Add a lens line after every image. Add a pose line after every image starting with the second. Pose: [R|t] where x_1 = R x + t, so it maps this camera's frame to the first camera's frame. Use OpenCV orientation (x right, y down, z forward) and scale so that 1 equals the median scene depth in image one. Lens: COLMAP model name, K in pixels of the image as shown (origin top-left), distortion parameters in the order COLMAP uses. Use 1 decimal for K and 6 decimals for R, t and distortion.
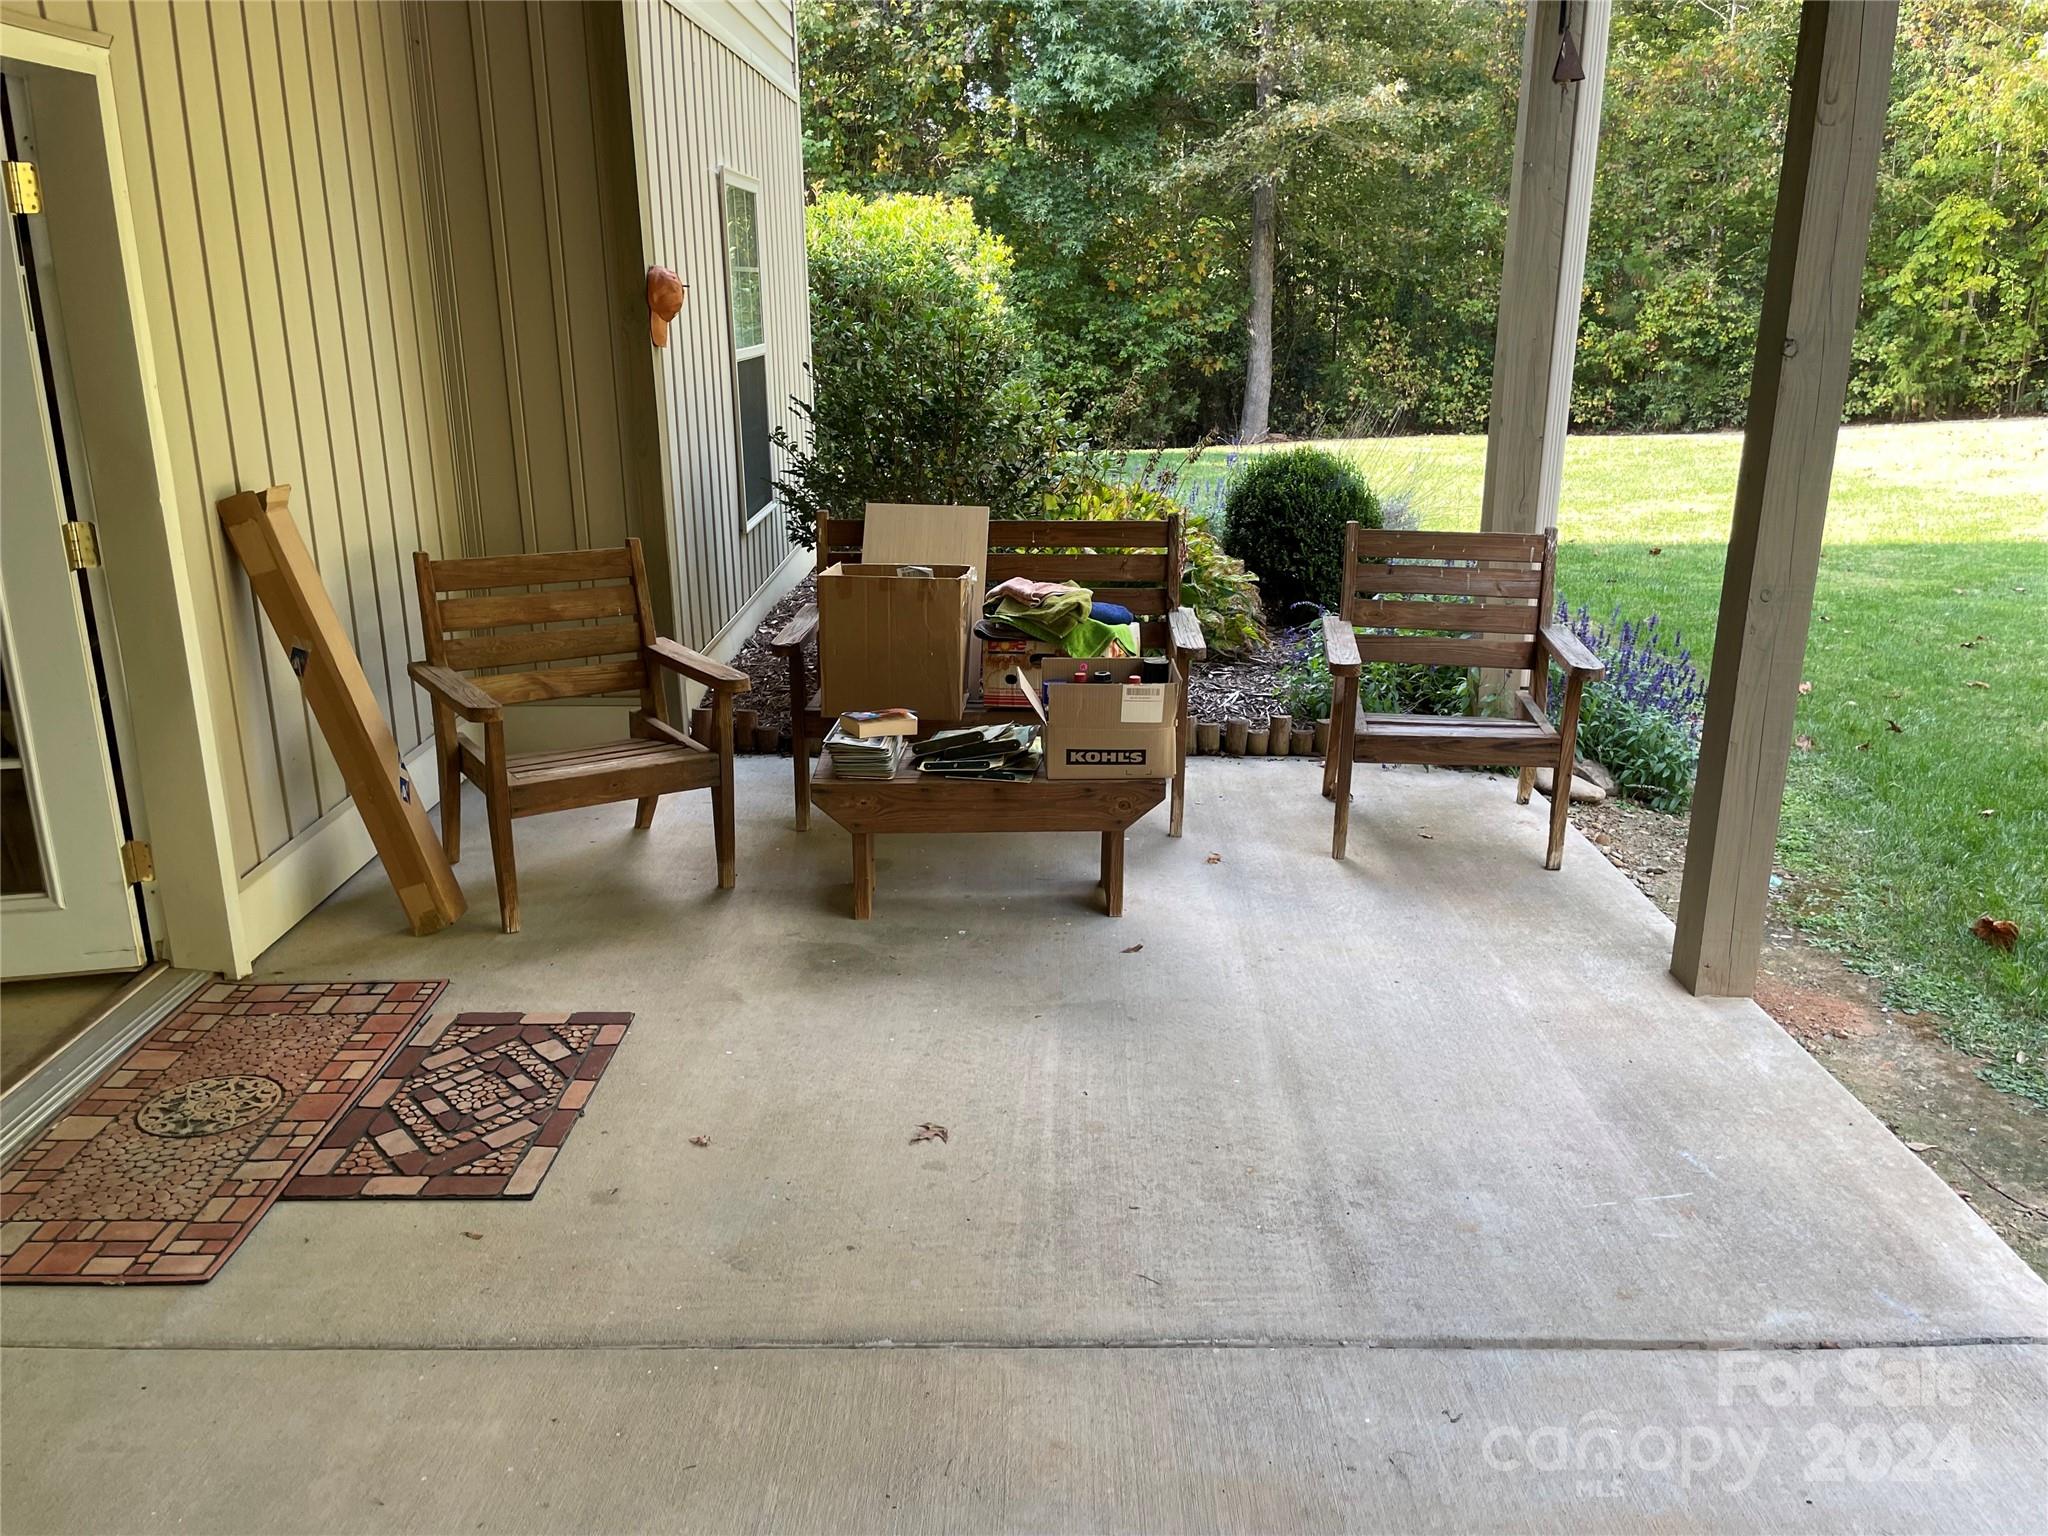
lens RADIAL K [[1541.4, 0, 1021.5], [0, 1541.4, 764.5], [0, 0, 1]] dist [0.021952, -0.048465]
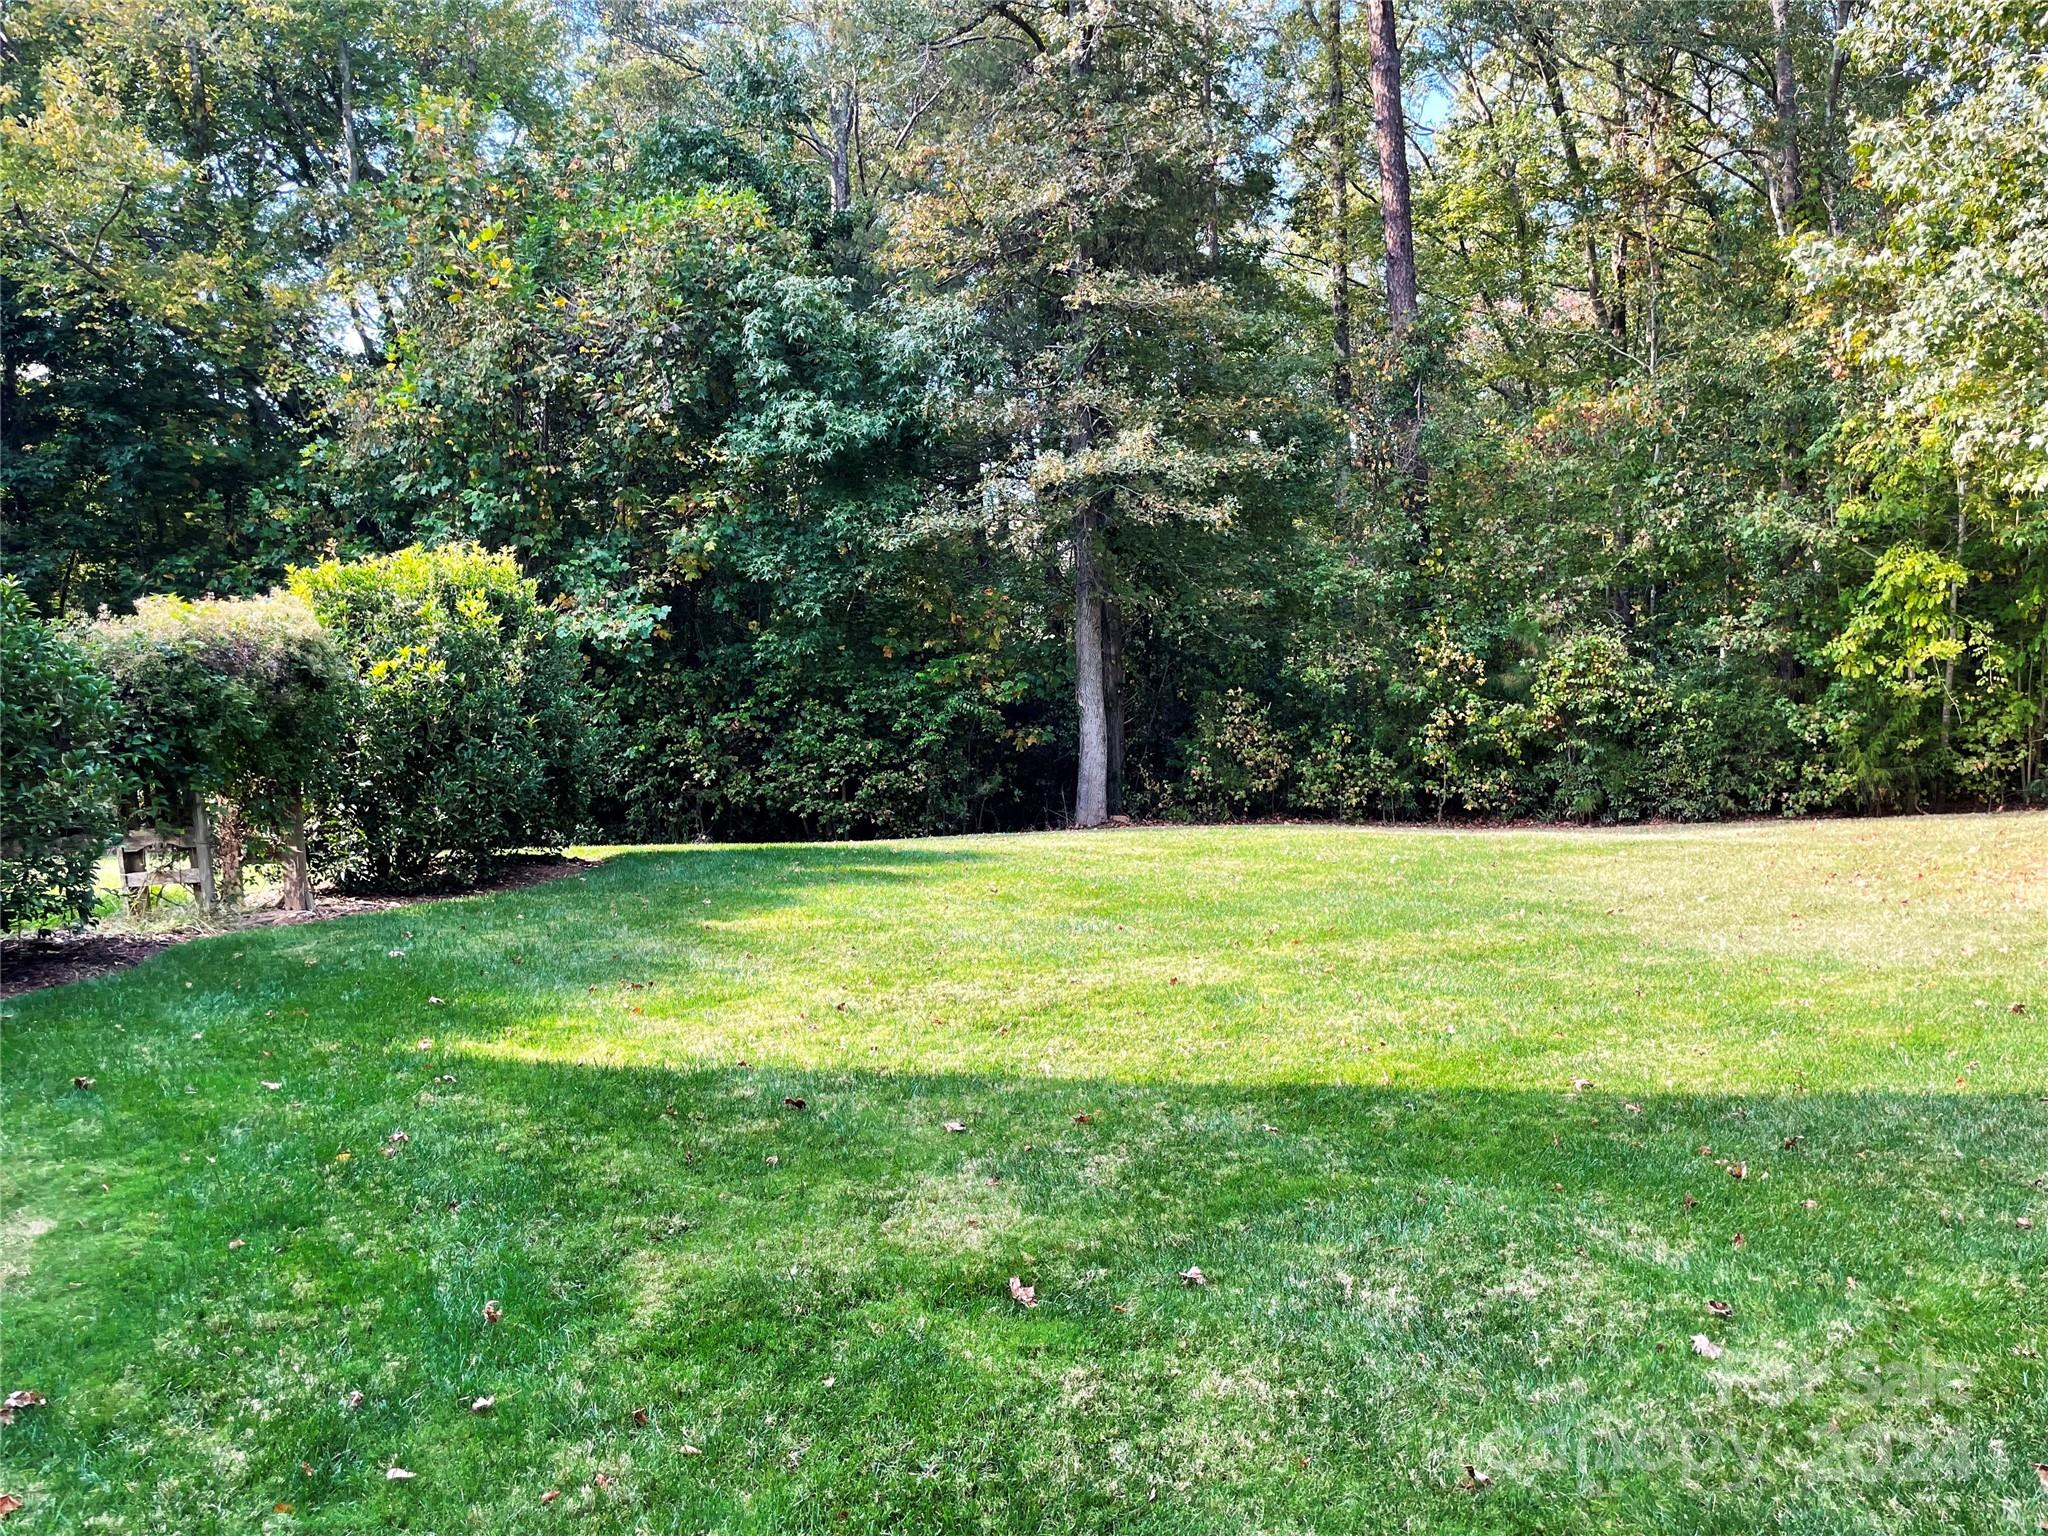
lens RADIAL K [[1541.4, 0, 1018.9], [0, 1541.4, 773.0], [0, 0, 1]] dist [0.021952, -0.048465]
pose [[0.993717, 0.011633, -0.111311, 0.220353], [-0.035539, 0.975906, -0.215279, -0.054221], [0.106125, 0.217882, 0.970188, 0.165335]]
